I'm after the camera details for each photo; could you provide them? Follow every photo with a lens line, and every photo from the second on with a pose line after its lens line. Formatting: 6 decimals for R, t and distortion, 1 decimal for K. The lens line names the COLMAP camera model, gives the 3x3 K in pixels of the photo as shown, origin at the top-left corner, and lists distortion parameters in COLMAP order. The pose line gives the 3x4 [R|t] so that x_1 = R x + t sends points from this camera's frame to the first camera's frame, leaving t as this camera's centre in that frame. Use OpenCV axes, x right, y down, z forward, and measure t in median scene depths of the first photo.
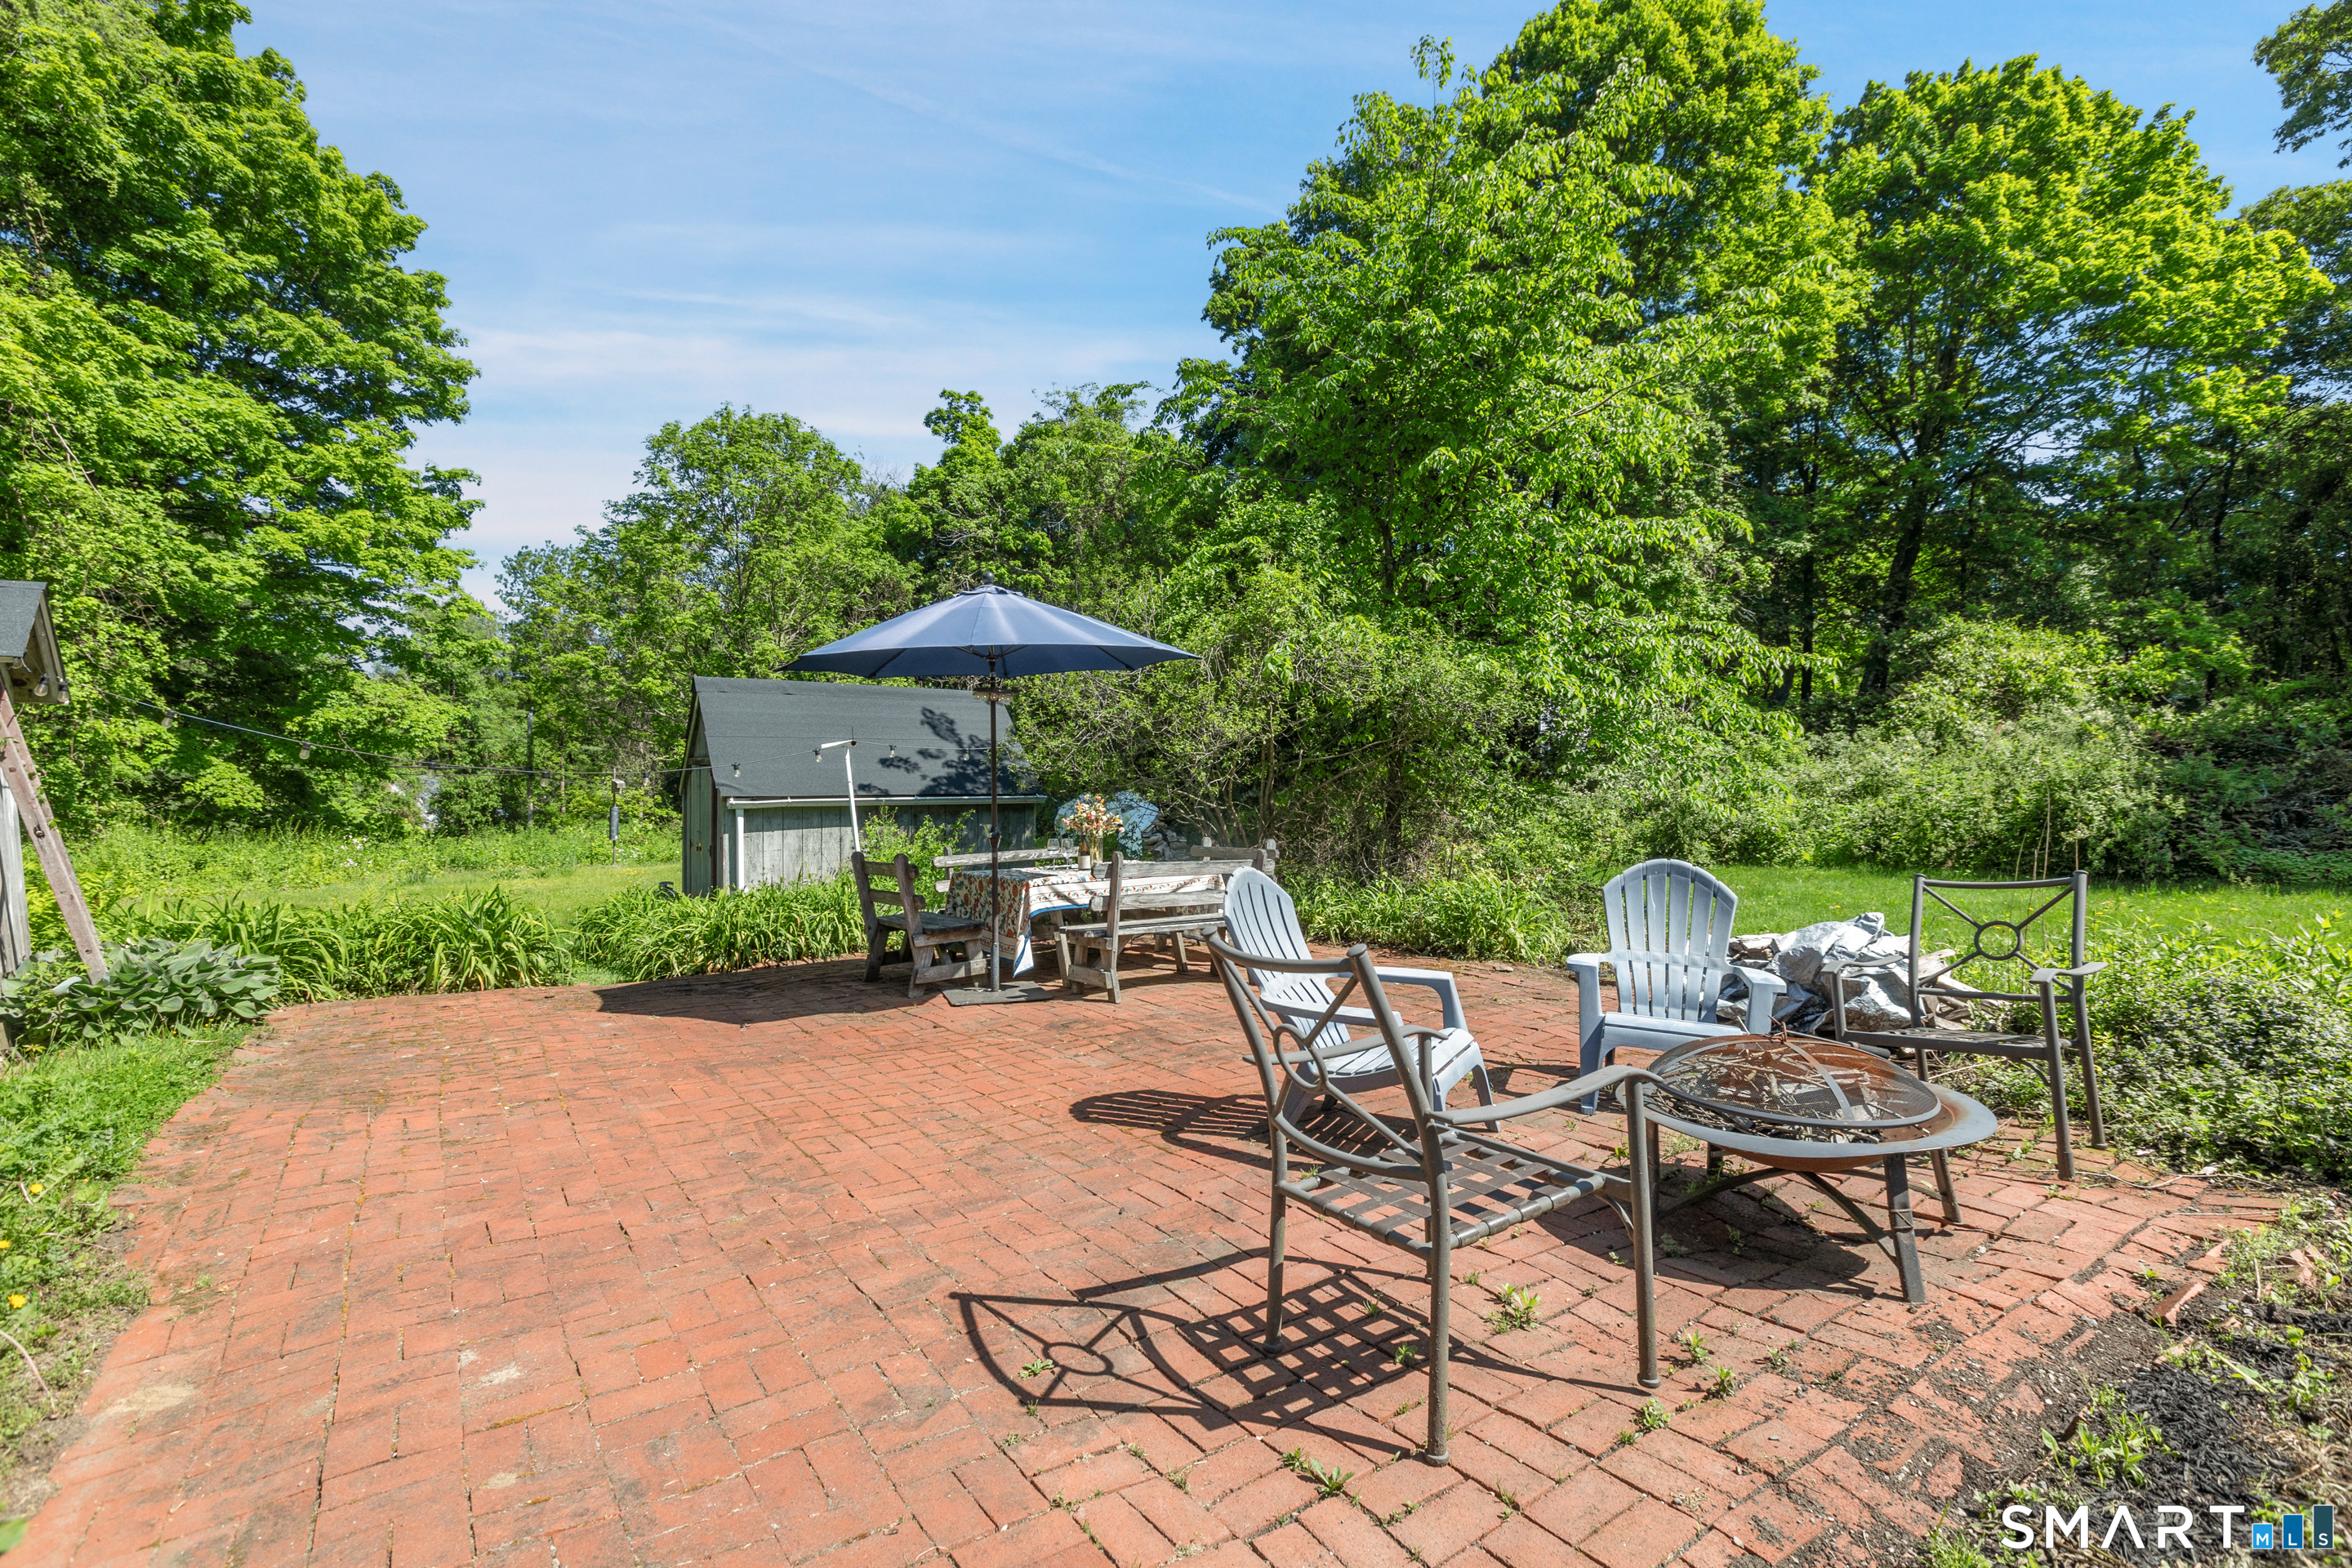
lens RADIAL K [[1075.7, 0, 1176.0], [0, 1075.7, 784.0], [0, 0, 1]] dist [0.002153, -0.000055]
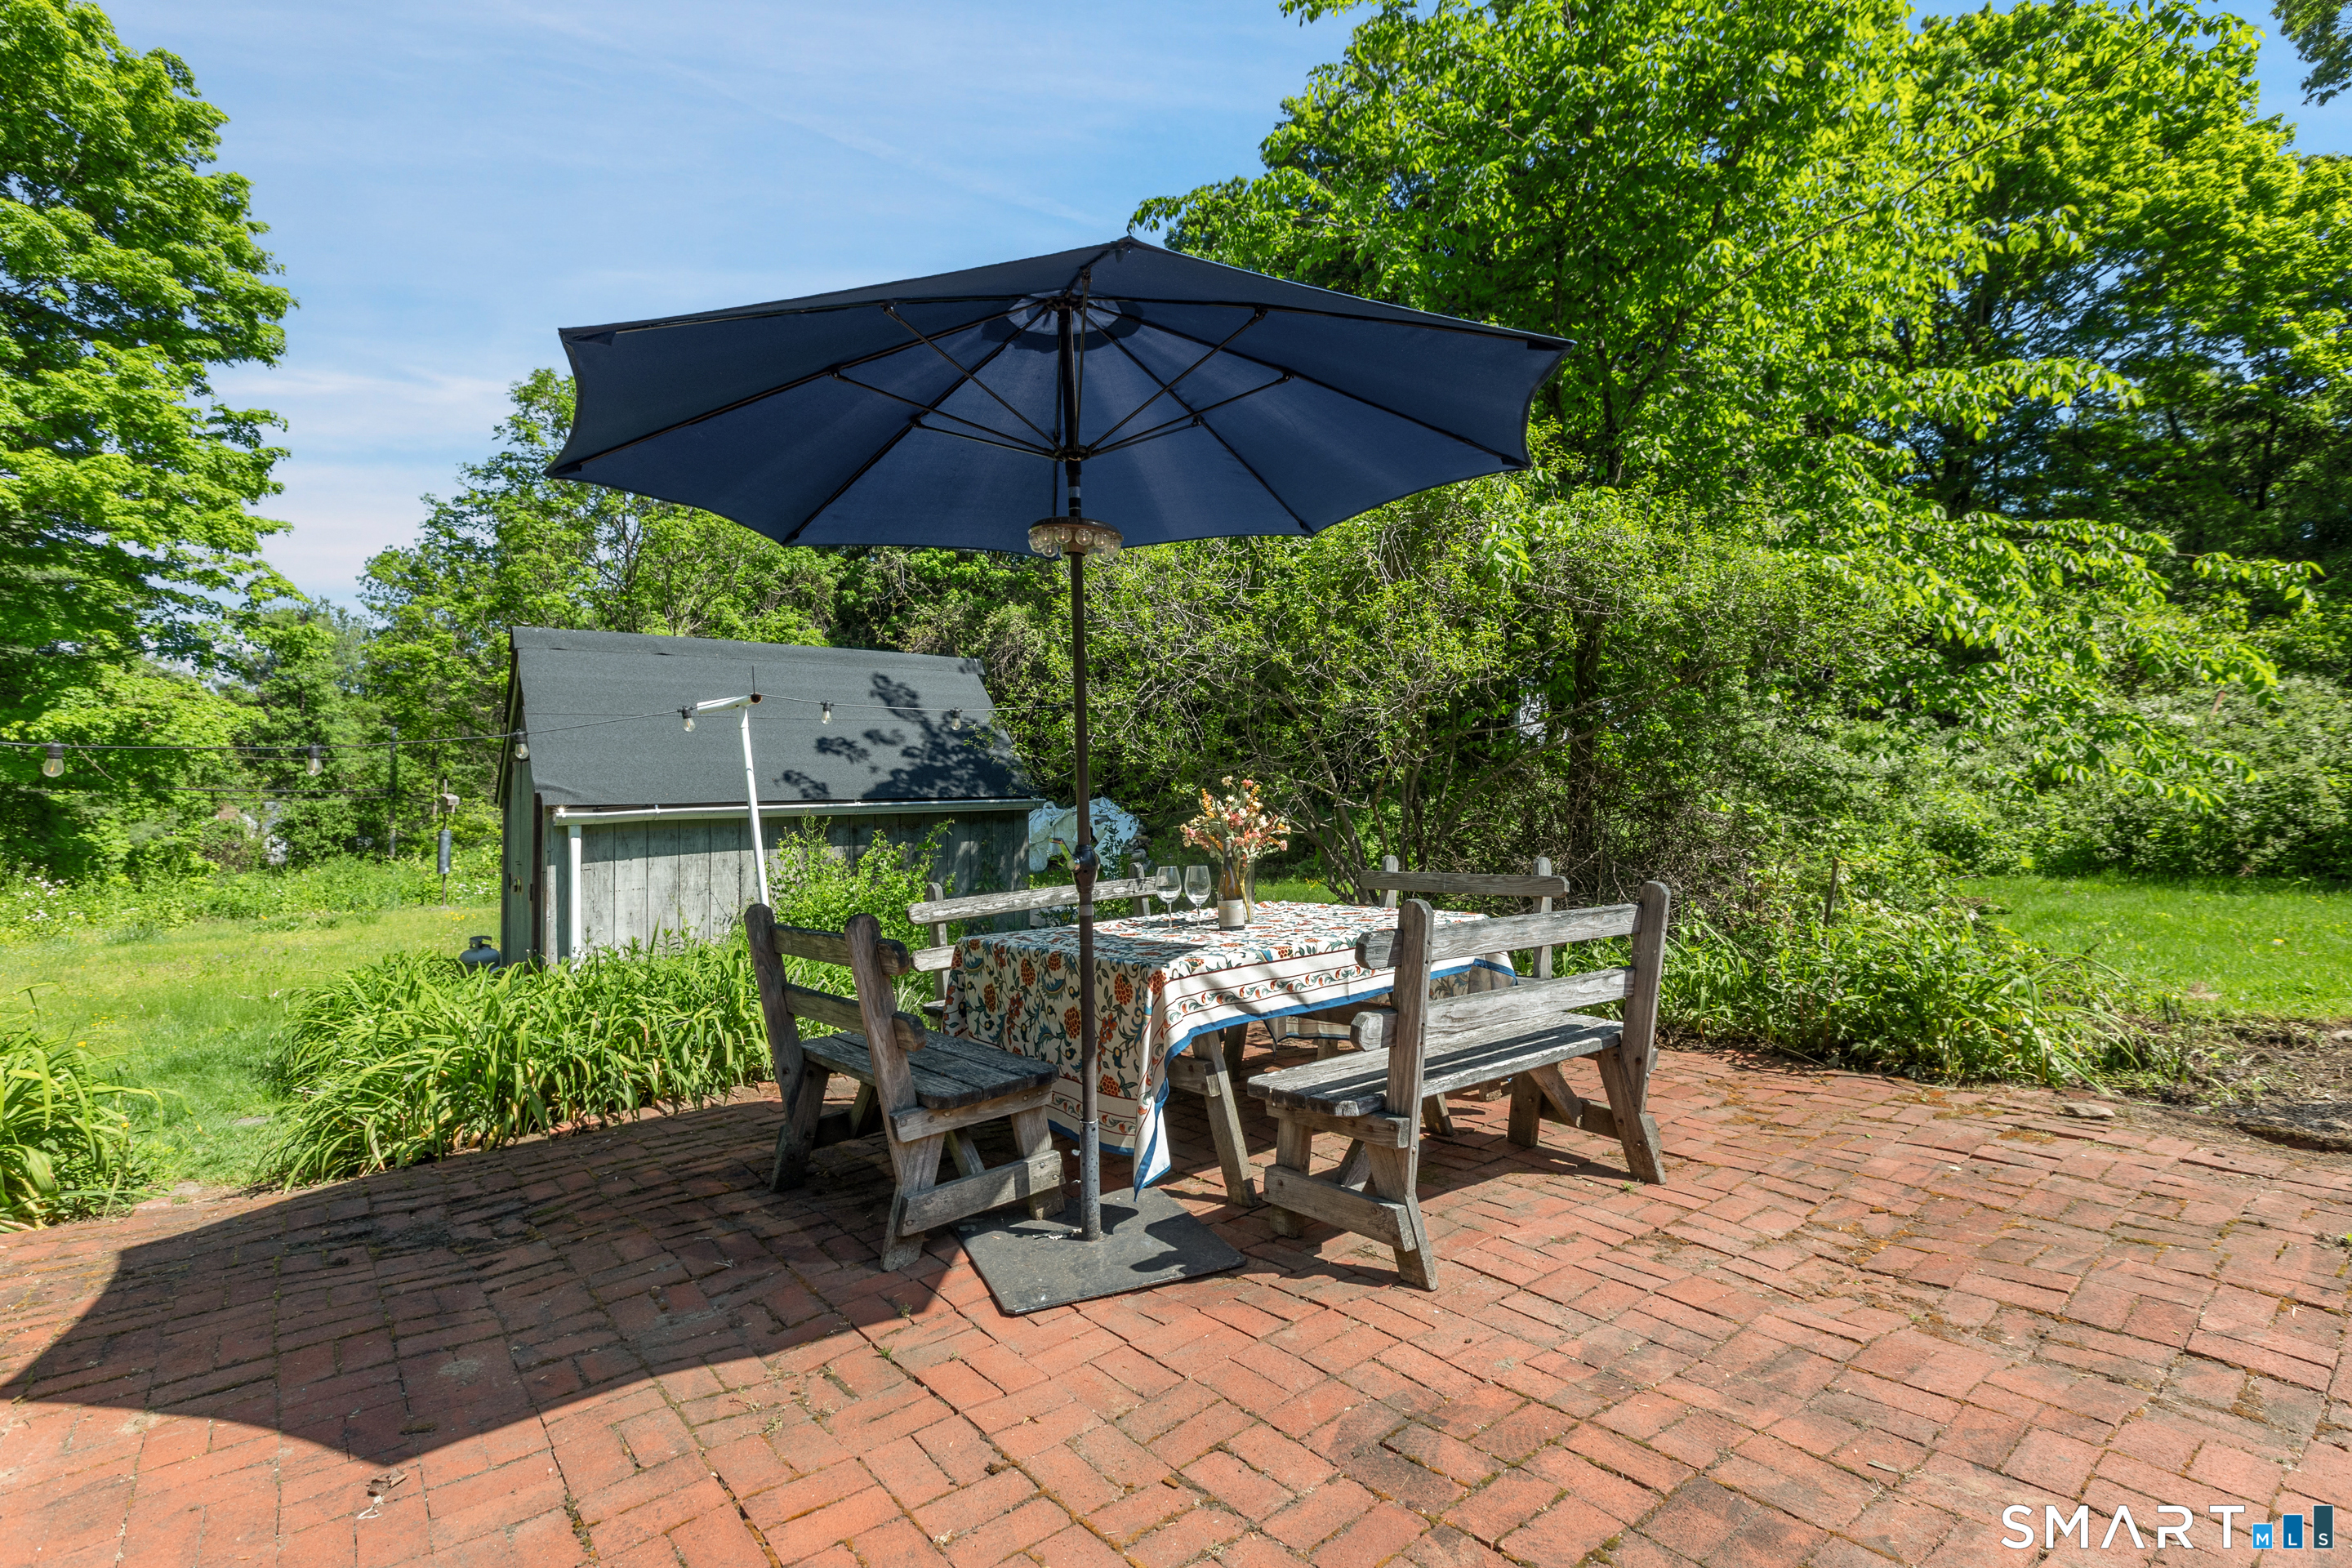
lens RADIAL K [[1090.1, 0, 1183.3], [0, 1090.1, 746.1], [0, 0, 1]] dist [0.001358, 0.000860]
pose [[0.997233, -0.013669, 0.073067, -0.046205], [0.017146, 0.998740, -0.047174, 0.006354], [-0.072330, 0.048297, 0.996211, 0.162117]]
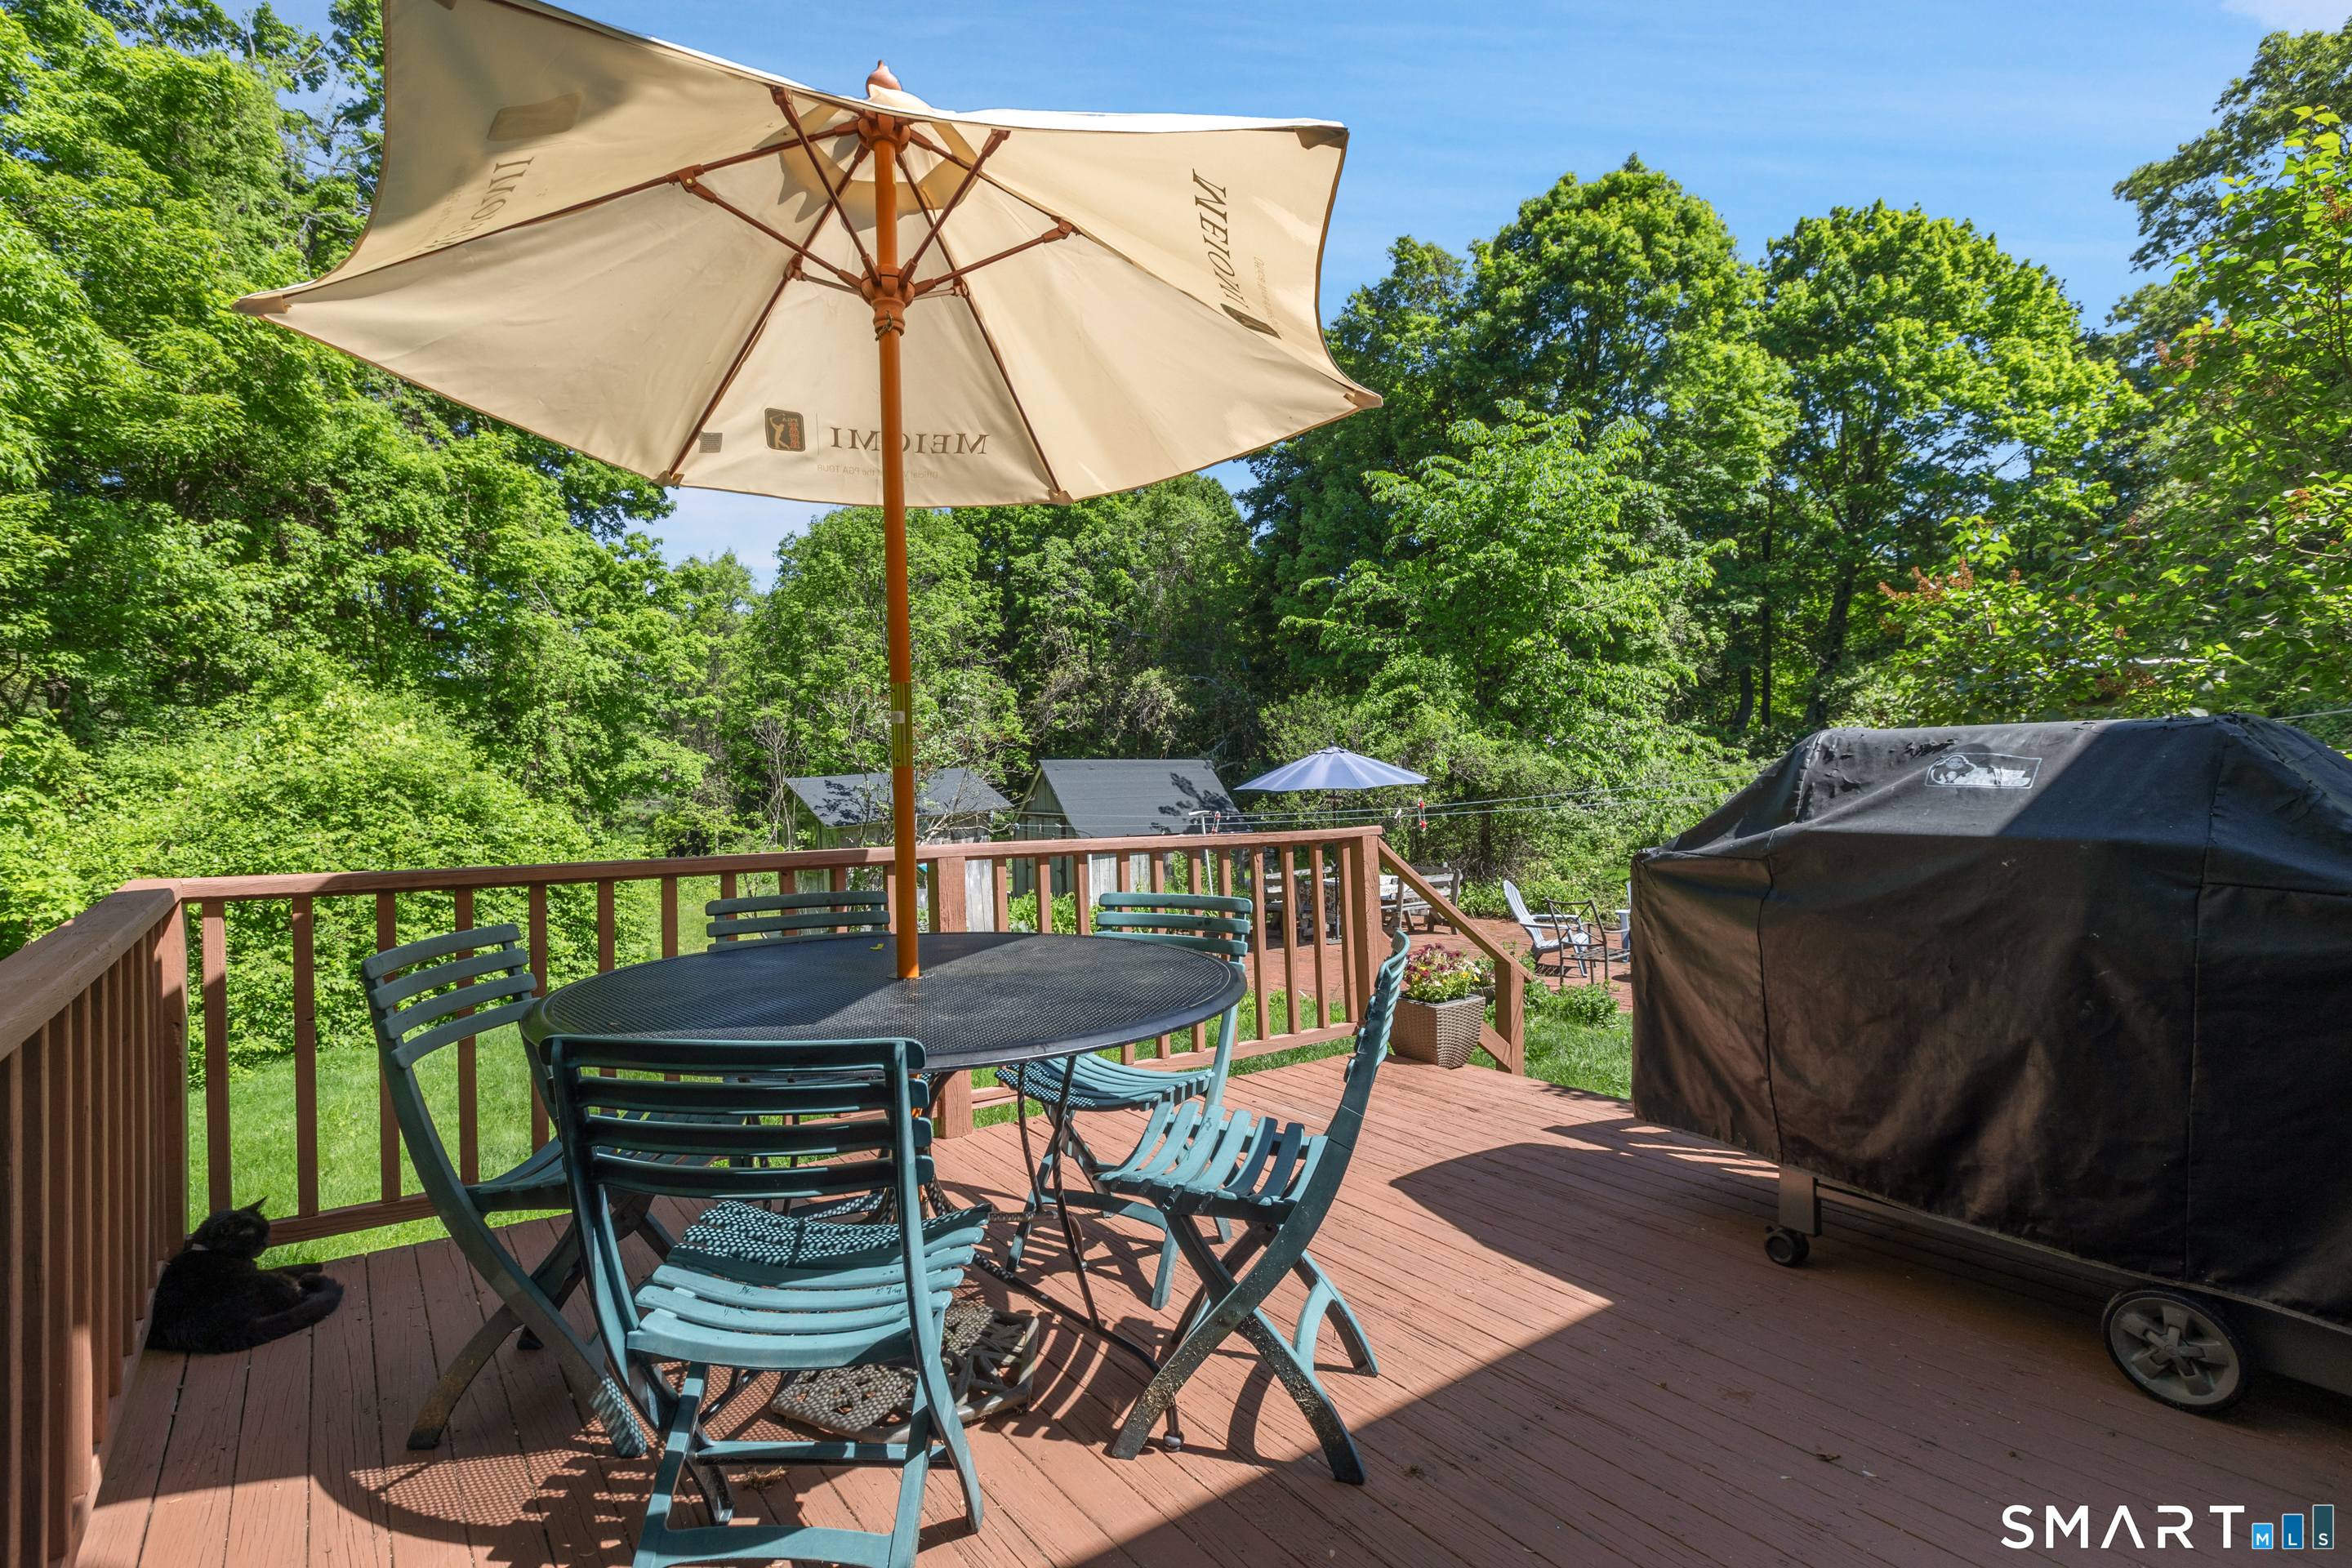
lens RADIAL K [[1142.1, 0, 1176.0], [0, 1142.1, 784.0], [0, 0, 1]] dist [-0.000322, 0.000565]
pose [[0.999261, -0.014868, 0.035448, -0.144489], [0.014796, 0.999888, 0.002294, -0.030112], [-0.035478, -0.001768, 0.999369, -0.316932]]
